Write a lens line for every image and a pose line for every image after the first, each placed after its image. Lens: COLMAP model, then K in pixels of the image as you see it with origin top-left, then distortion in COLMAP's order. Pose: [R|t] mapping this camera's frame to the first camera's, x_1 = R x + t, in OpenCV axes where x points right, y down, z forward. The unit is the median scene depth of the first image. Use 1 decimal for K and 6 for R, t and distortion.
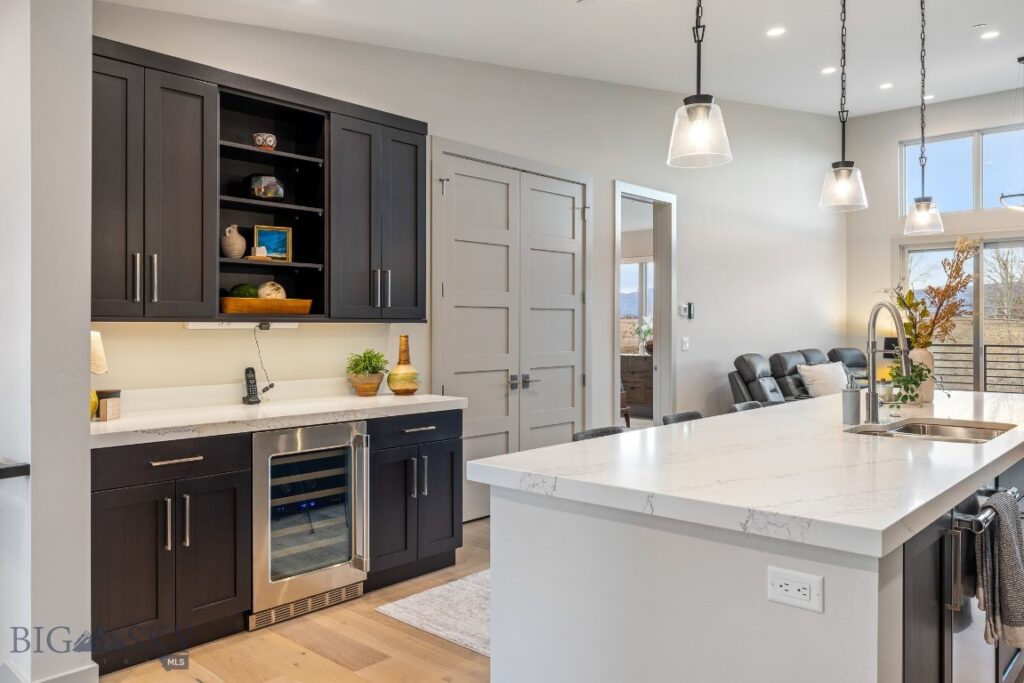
lens RADIAL K [[750.0, 0, 512.0], [0, 750.0, 341.5], [0, 0, 1]] dist [0.002045, 0.001478]
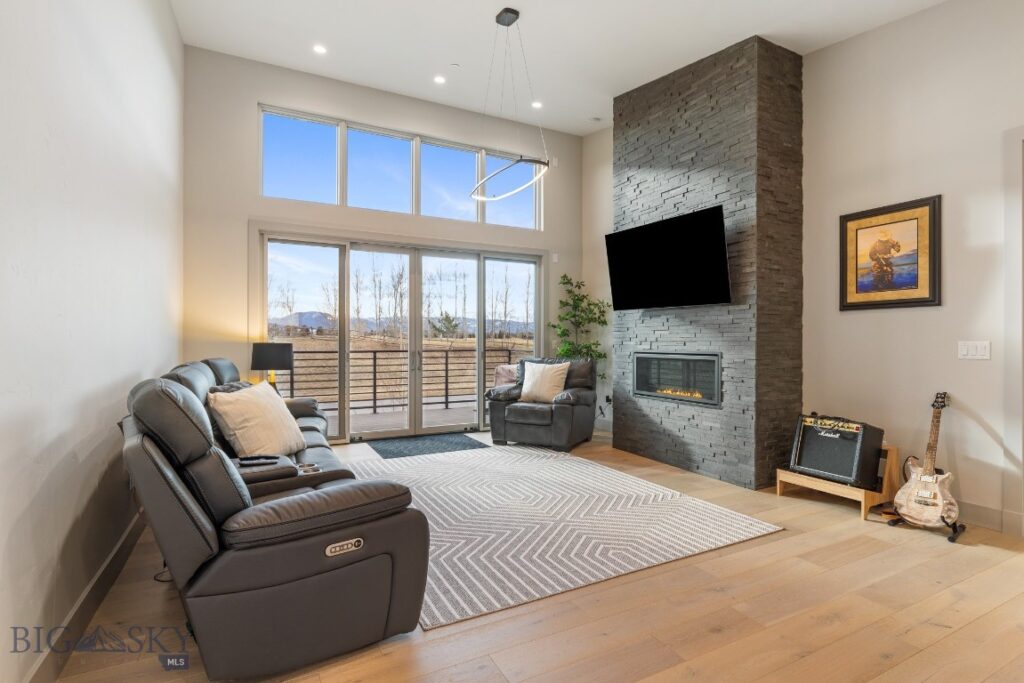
lens RADIAL K [[494.5, 0, 512.0], [0, 494.5, 341.5], [0, 0, 1]] dist [-0.003674, -0.000590]
pose [[0.343063, 0.005668, 0.939295, 0.117883], [0.013480, 0.999849, -0.010957, 0.001996], [-0.939216, 0.016420, 0.342935, 0.599680]]
